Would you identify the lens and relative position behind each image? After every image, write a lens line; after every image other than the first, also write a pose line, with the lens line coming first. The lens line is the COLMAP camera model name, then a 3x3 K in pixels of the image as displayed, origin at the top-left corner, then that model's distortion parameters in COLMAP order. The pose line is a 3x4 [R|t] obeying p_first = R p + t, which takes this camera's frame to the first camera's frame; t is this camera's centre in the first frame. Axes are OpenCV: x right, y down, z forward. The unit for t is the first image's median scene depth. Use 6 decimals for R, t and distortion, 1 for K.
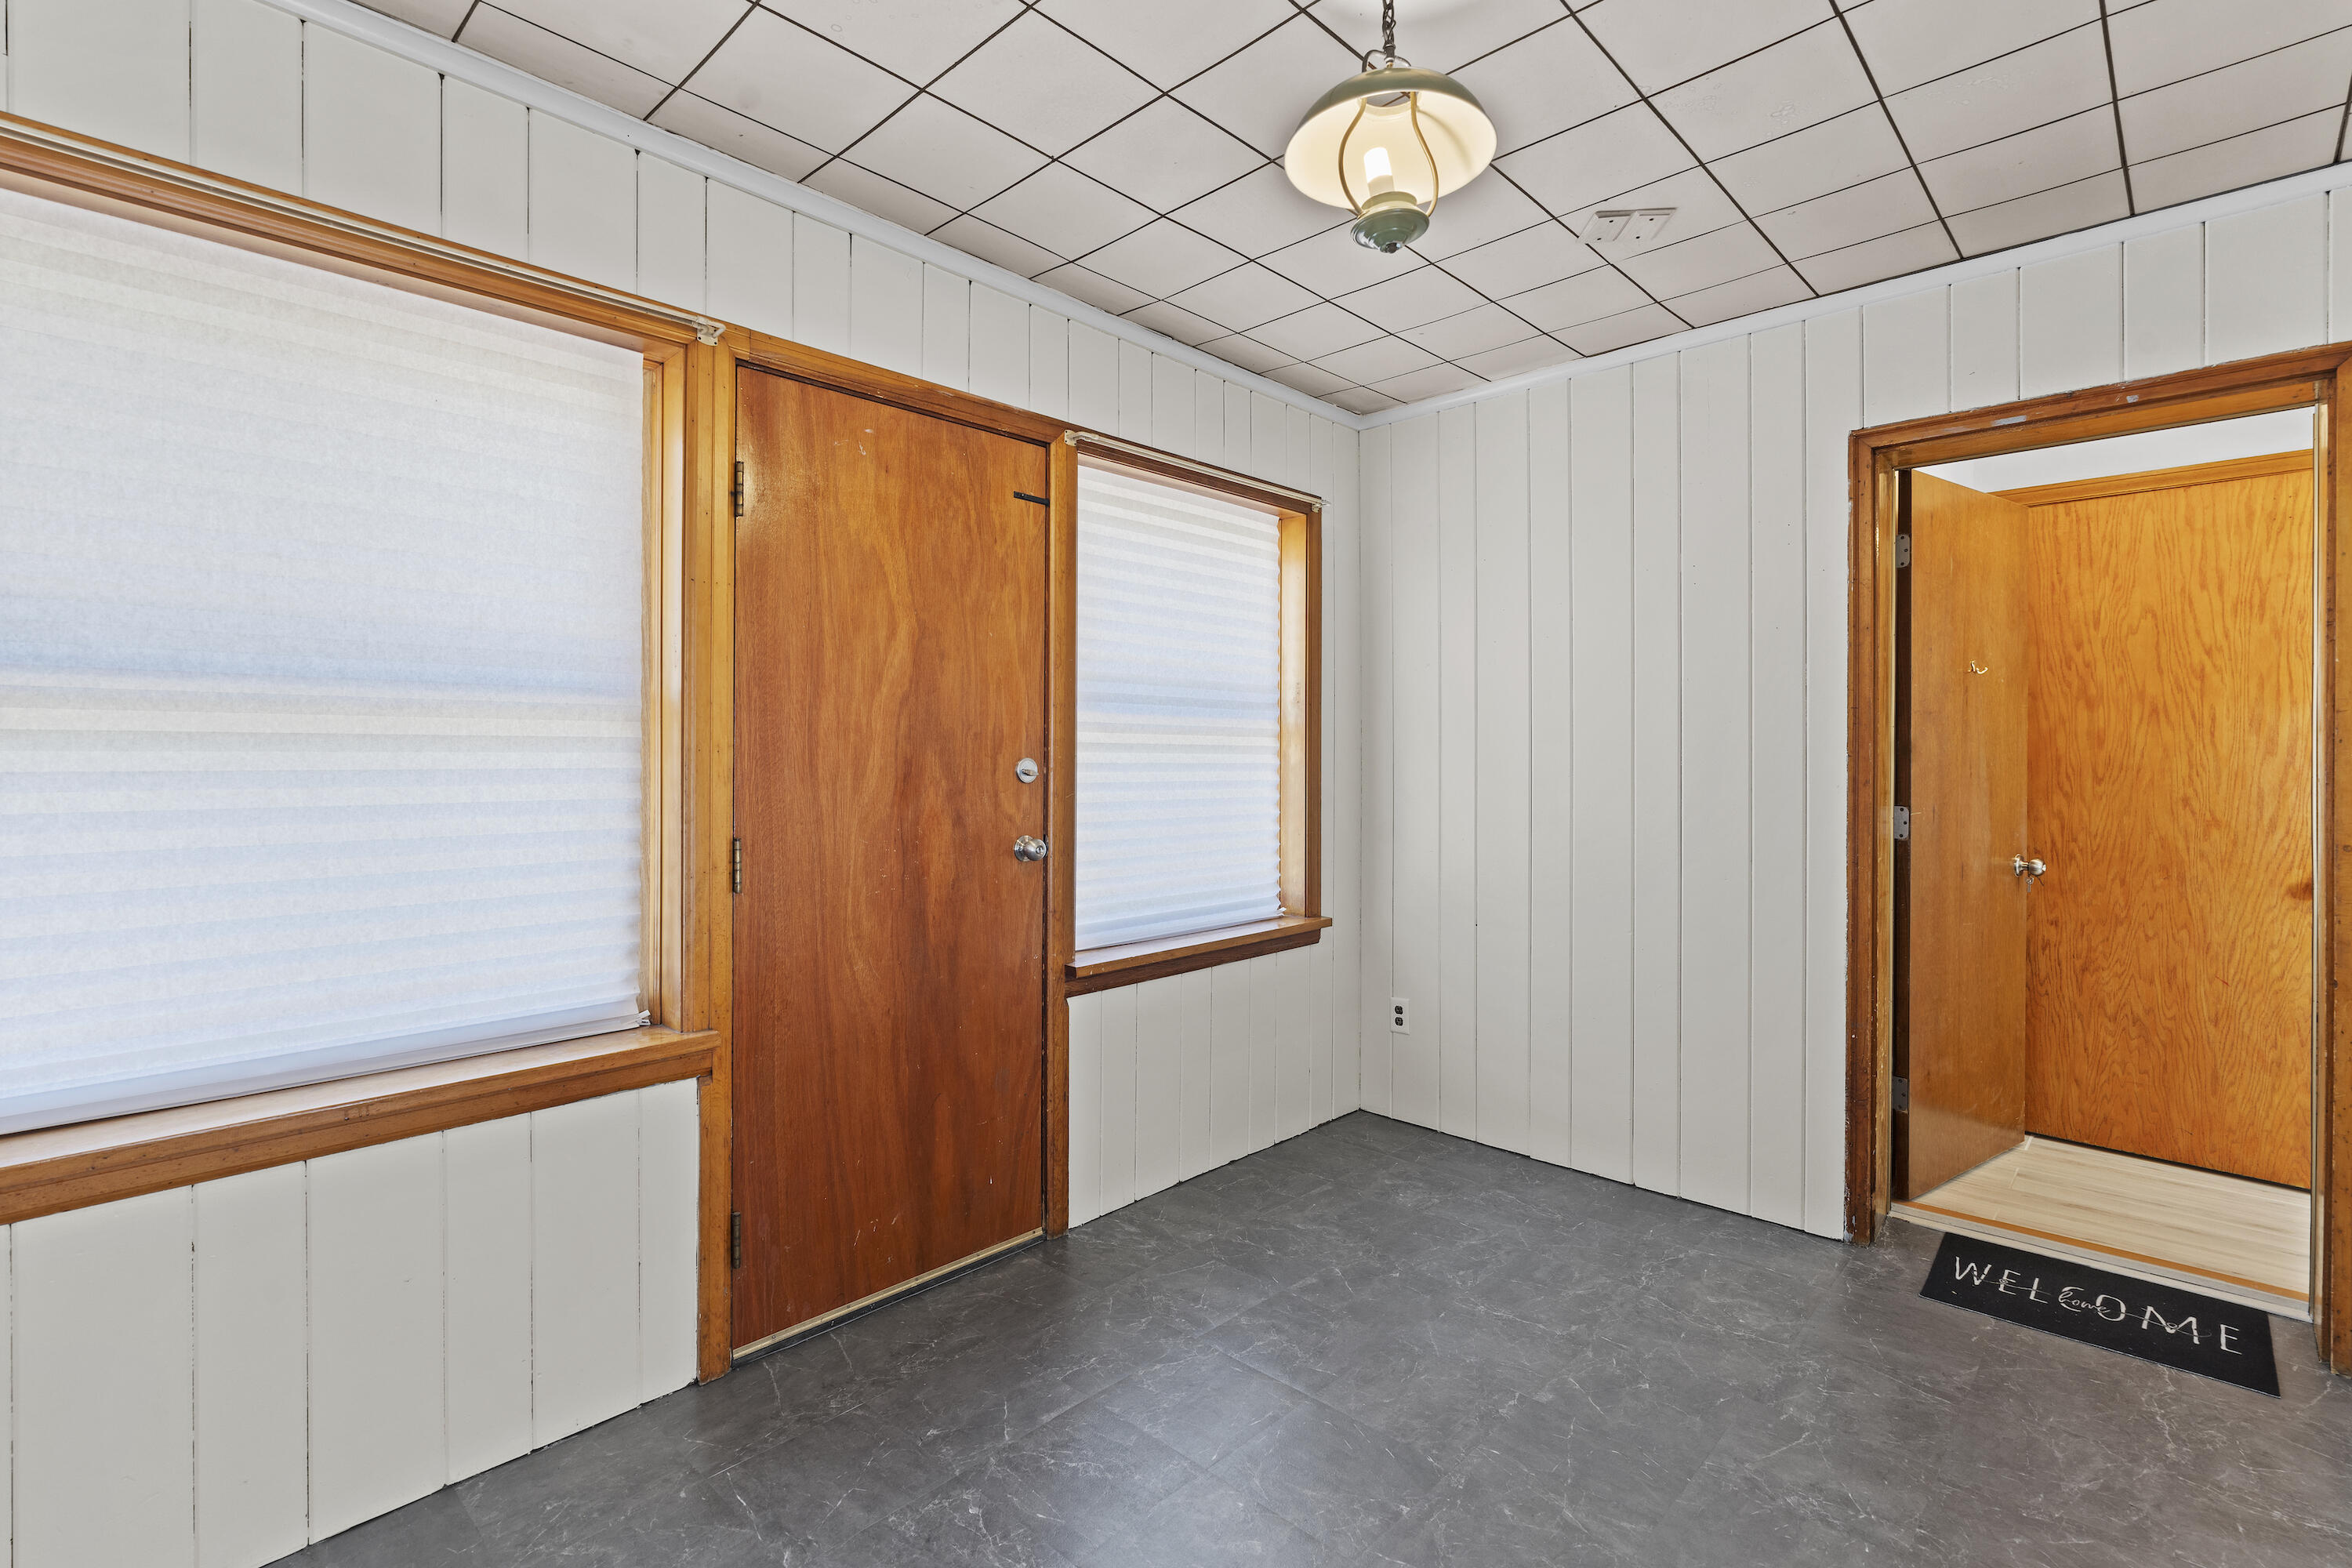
lens RADIAL K [[1076.8, 0, 1177.9], [0, 1076.8, 766.5], [0, 0, 1]] dist [-0.001803, 0.000128]
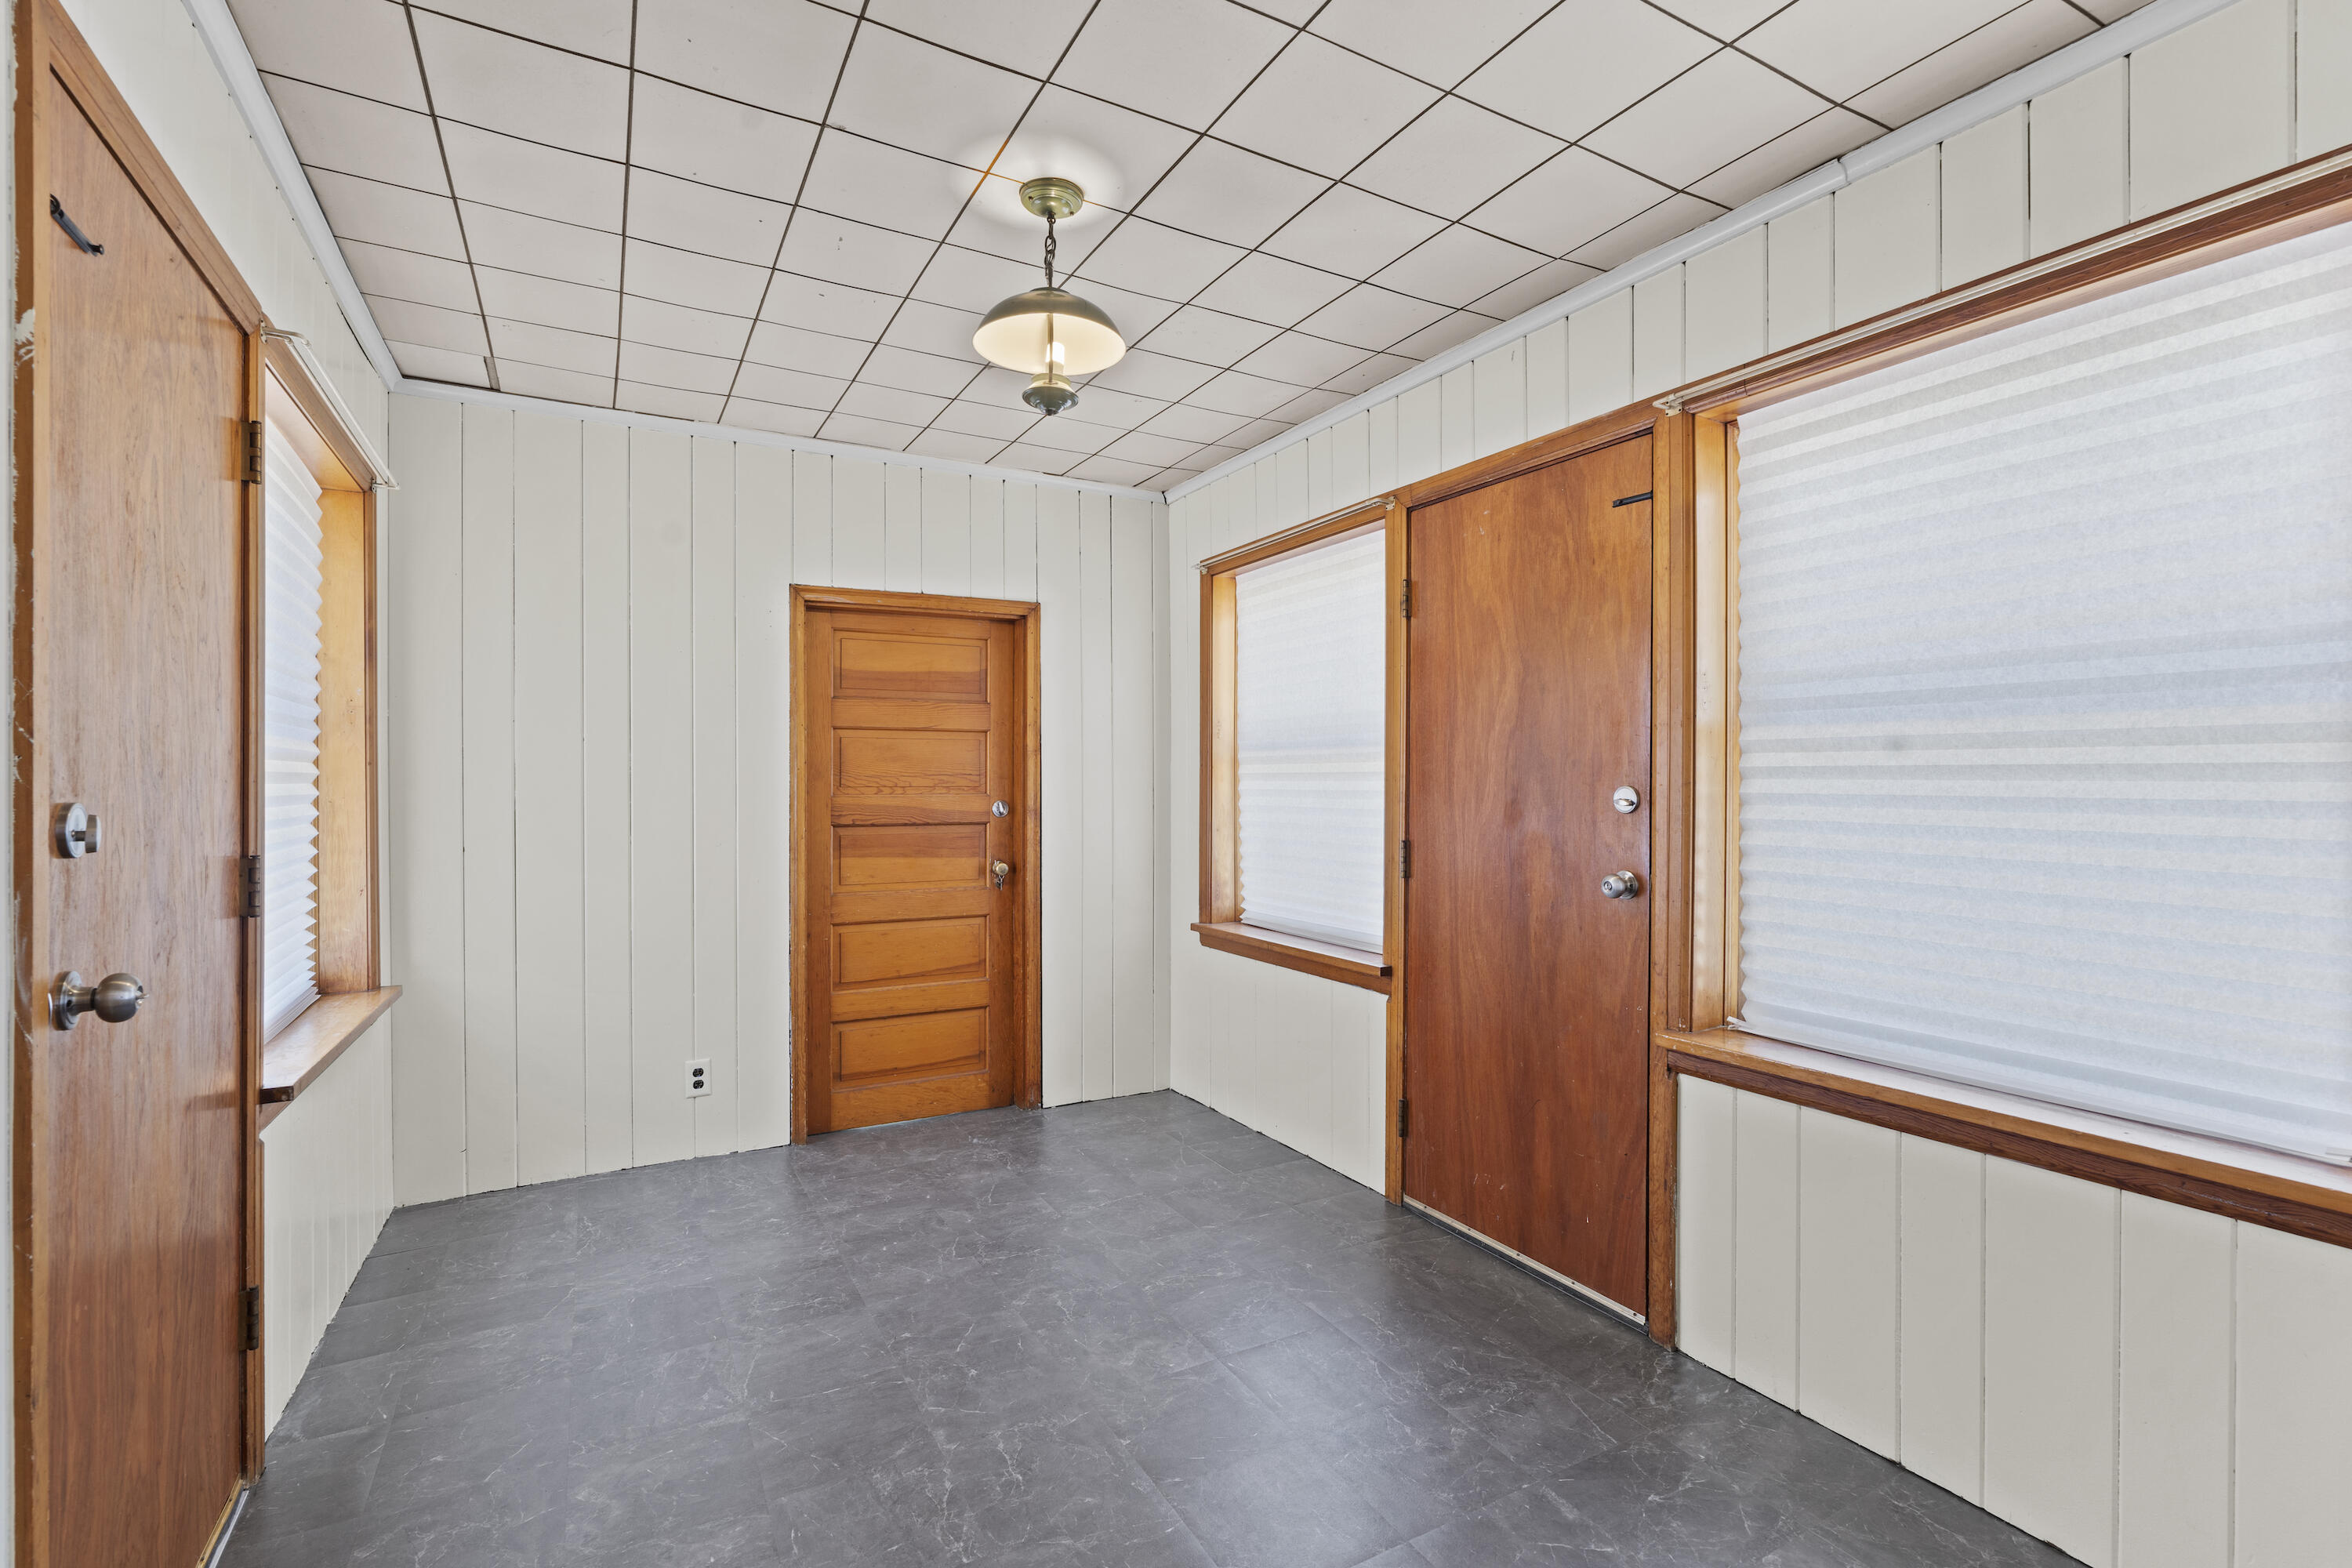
lens RADIAL K [[1059.2, 0, 1181.3], [0, 1059.2, 786.9], [0, 0, 1]] dist [-0.002461, 0.000211]
pose [[-0.295143, 0.003740, -0.955446, 0.892265], [-0.010656, 0.999917, 0.007206, -0.010366], [0.955394, 0.012308, -0.295079, 0.973884]]
